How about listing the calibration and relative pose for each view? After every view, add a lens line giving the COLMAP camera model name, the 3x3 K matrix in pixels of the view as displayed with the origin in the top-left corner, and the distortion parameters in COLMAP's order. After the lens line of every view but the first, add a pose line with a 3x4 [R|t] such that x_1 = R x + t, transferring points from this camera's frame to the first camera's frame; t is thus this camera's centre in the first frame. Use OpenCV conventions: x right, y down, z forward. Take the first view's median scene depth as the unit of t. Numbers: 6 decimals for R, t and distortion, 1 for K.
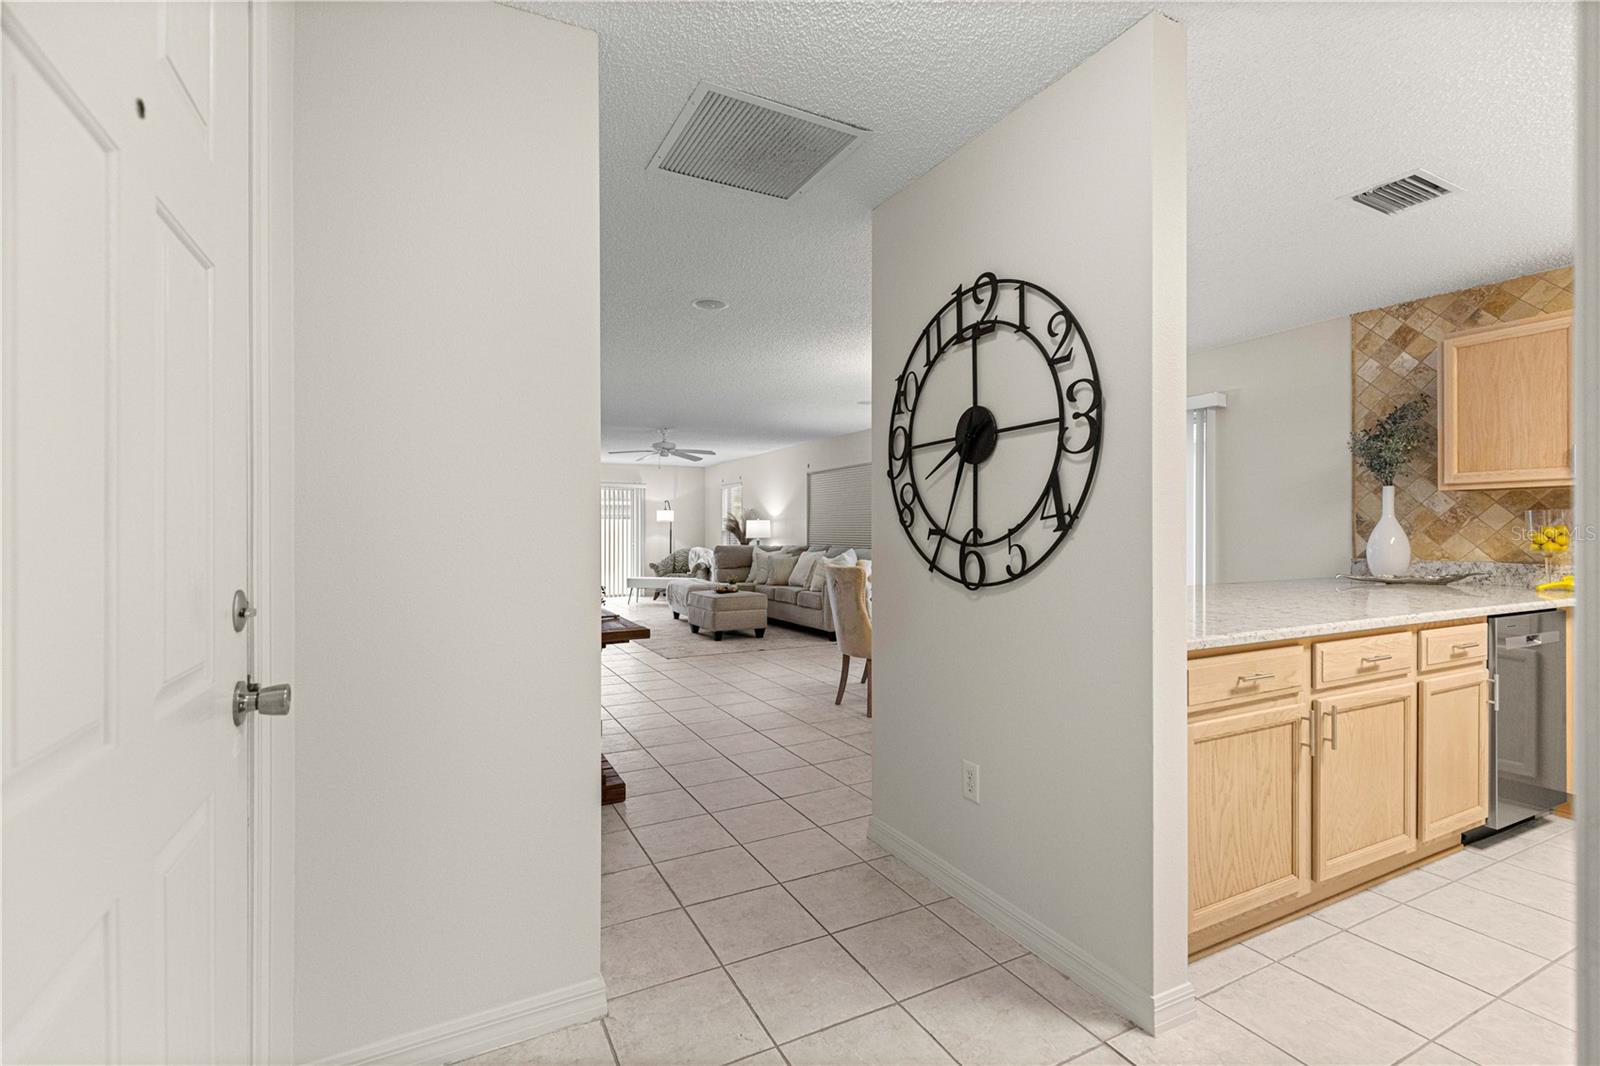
lens RADIAL K [[717.8, 0, 796.0], [0, 717.8, 532.9], [0, 0, 1]] dist [0.008449, -0.000508]
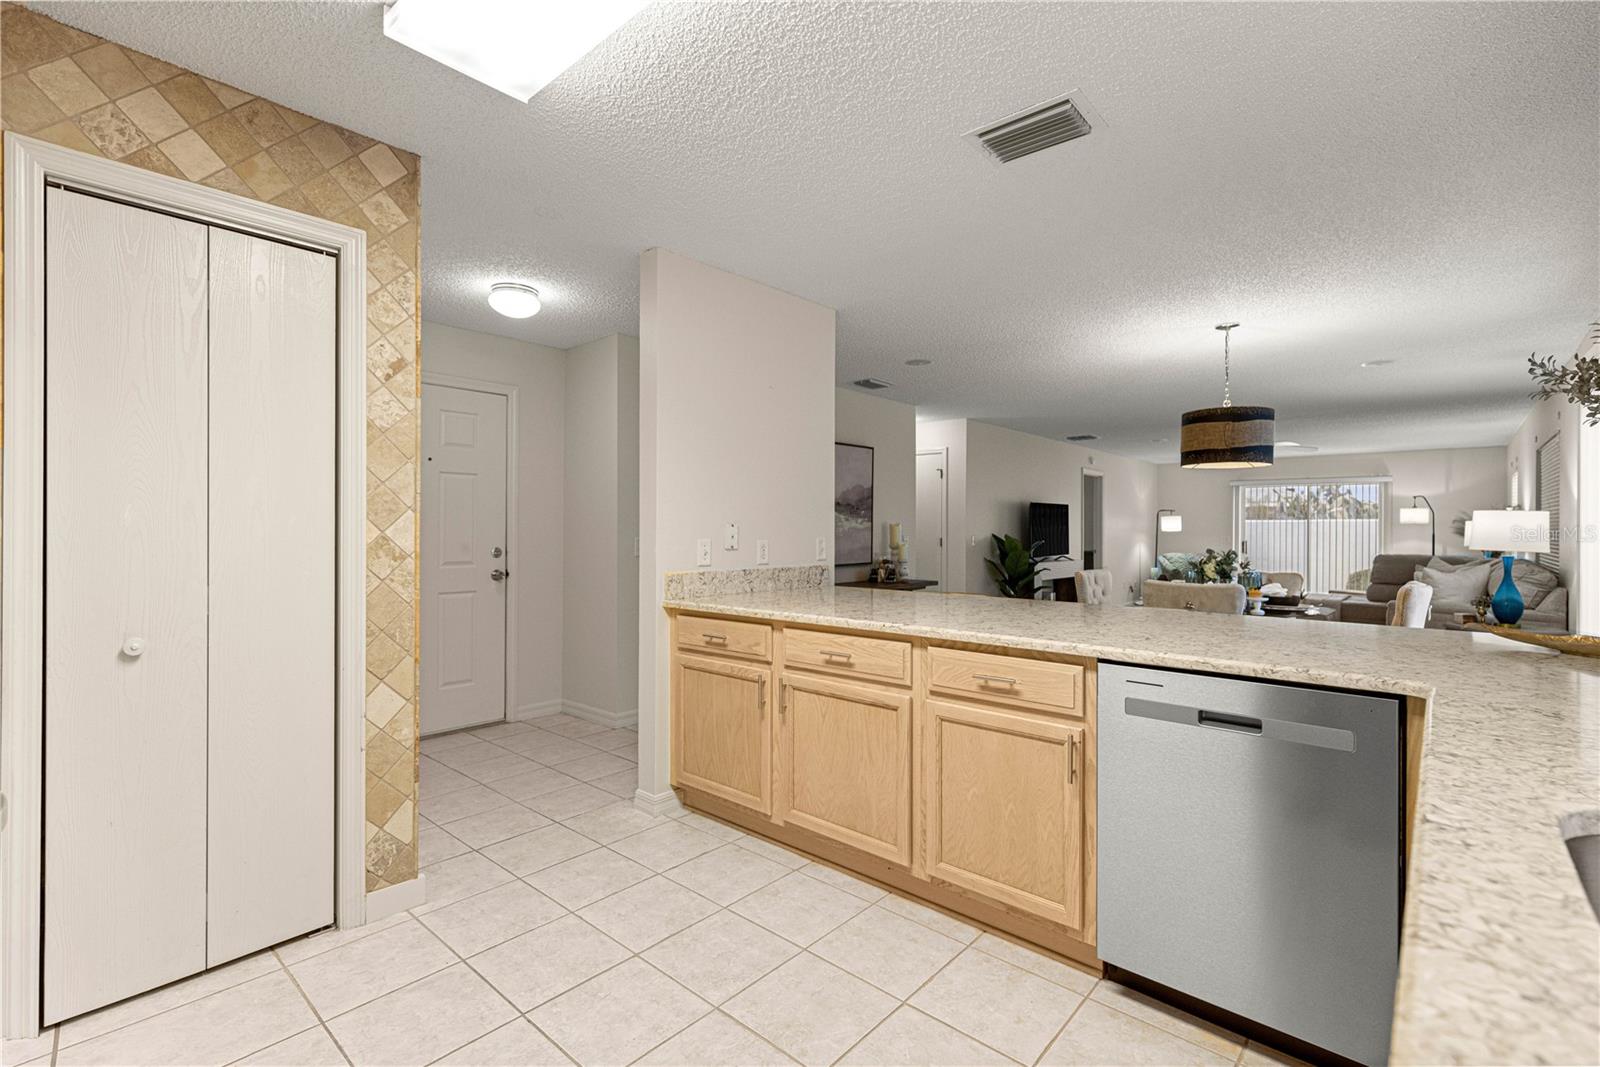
lens RADIAL K [[717.8, 0, 796.0], [0, 717.8, 533.4], [0, 0, 1]] dist [0.008449, -0.000508]
pose [[0.362334, 0.008893, -0.932006, 1.097254], [-0.008878, 0.999942, 0.006090, -0.009742], [0.932006, 0.006067, 0.362392, 0.332536]]
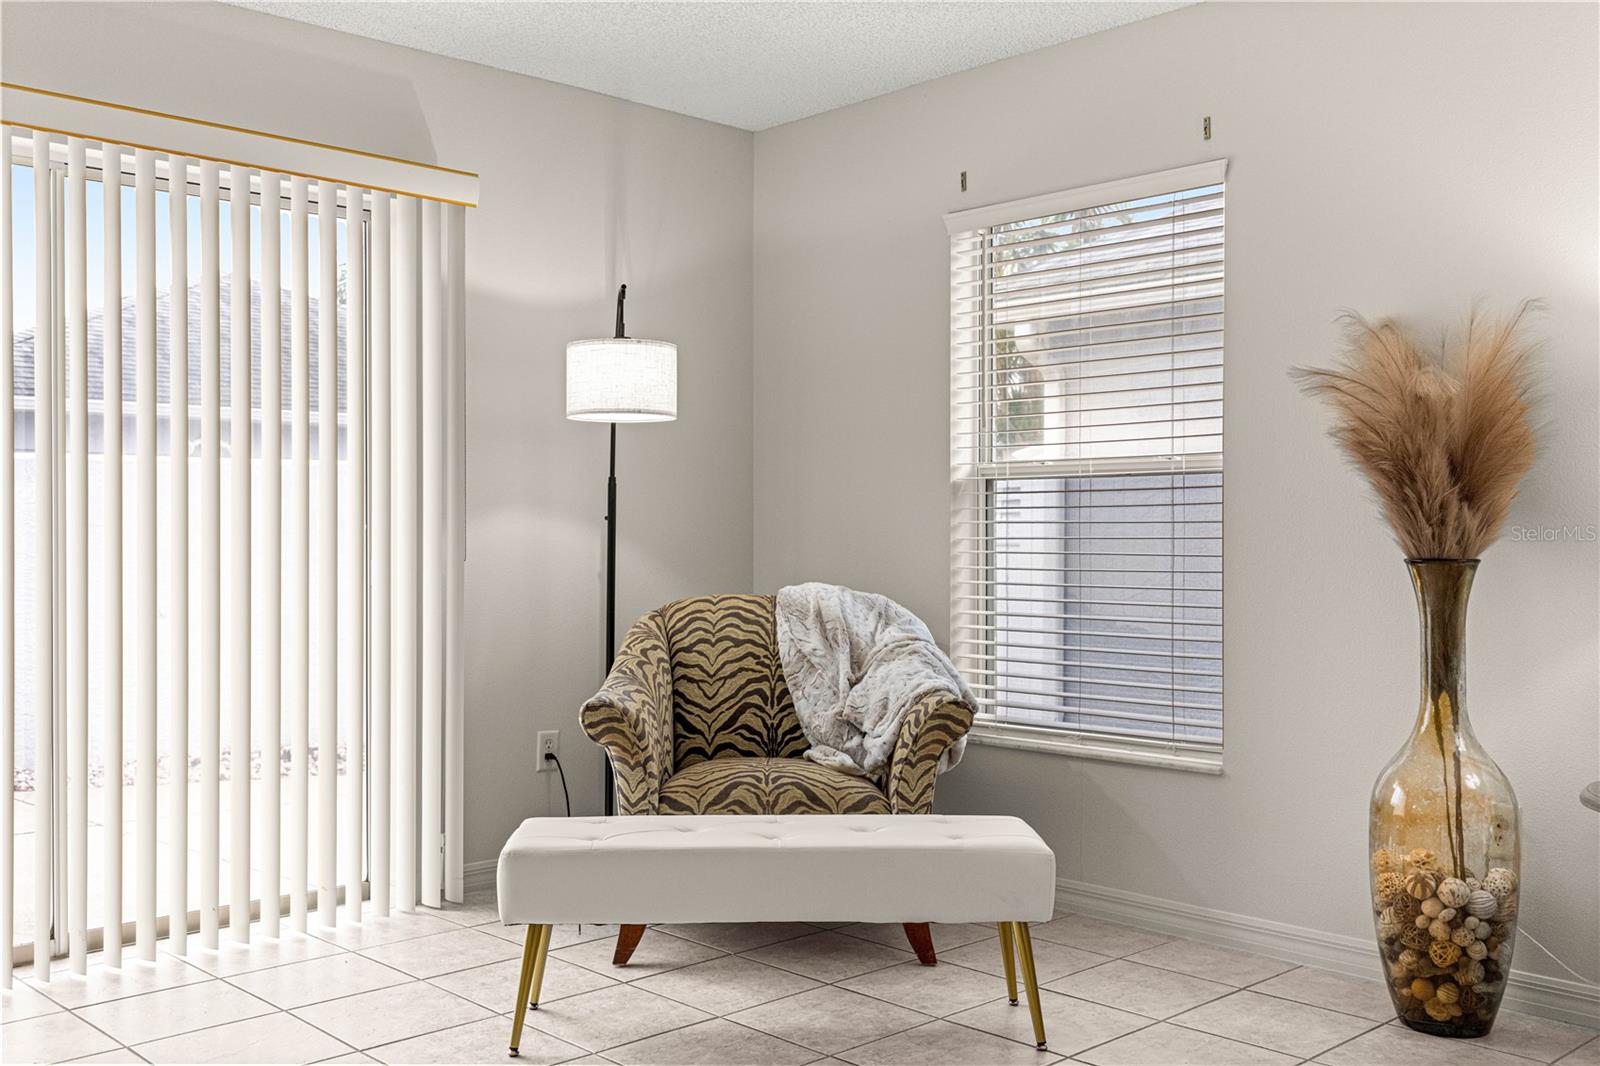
lens RADIAL K [[1520.8, 0, 800.0], [0, 1520.8, 533.0], [0, 0, 1]] dist [-0.001183, -0.000359]
pose [[0.958084, 0.003086, 0.286470, -0.859467], [-0.001713, 0.999986, -0.005042, 0.037758], [-0.286481, 0.004340, 0.958076, 2.454625]]
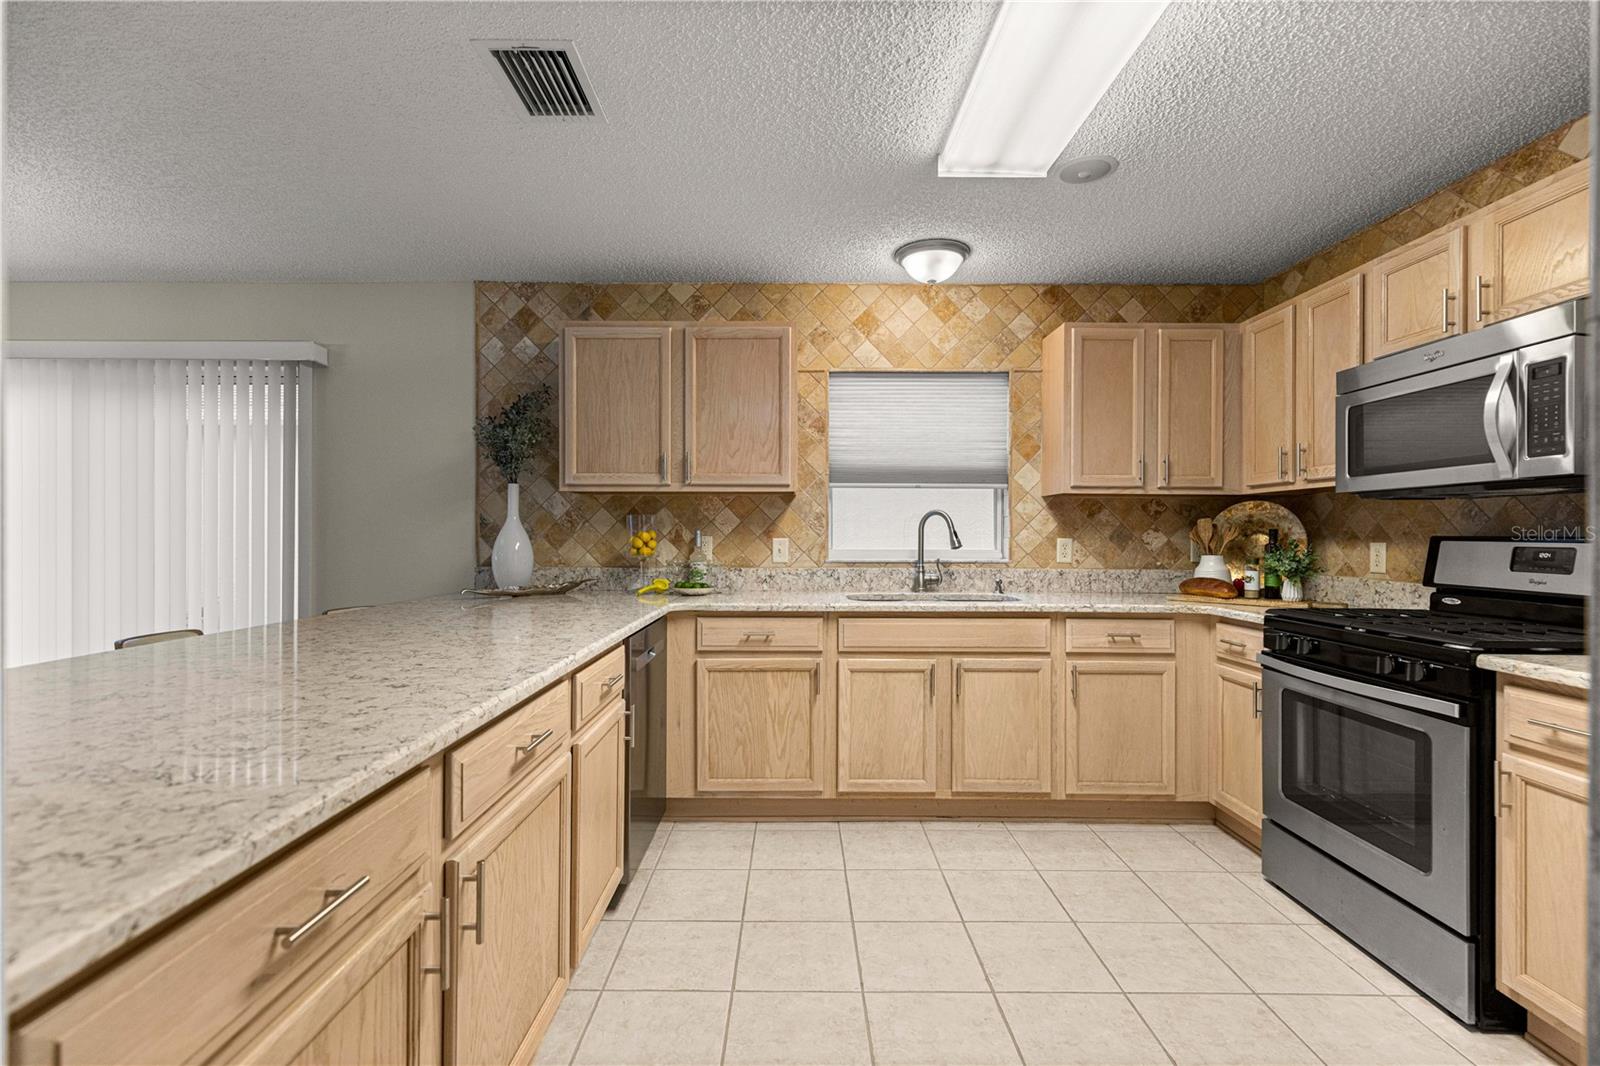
lens RADIAL K [[717.8, 0, 796.0], [0, 717.8, 532.9], [0, 0, 1]] dist [0.008449, -0.000508]
pose [[0.457932, 0.004198, 0.888977, 0.215457], [-0.001674, 0.999991, -0.003860, -0.002844], [-0.888986, 0.000279, 0.457935, 0.313010]]
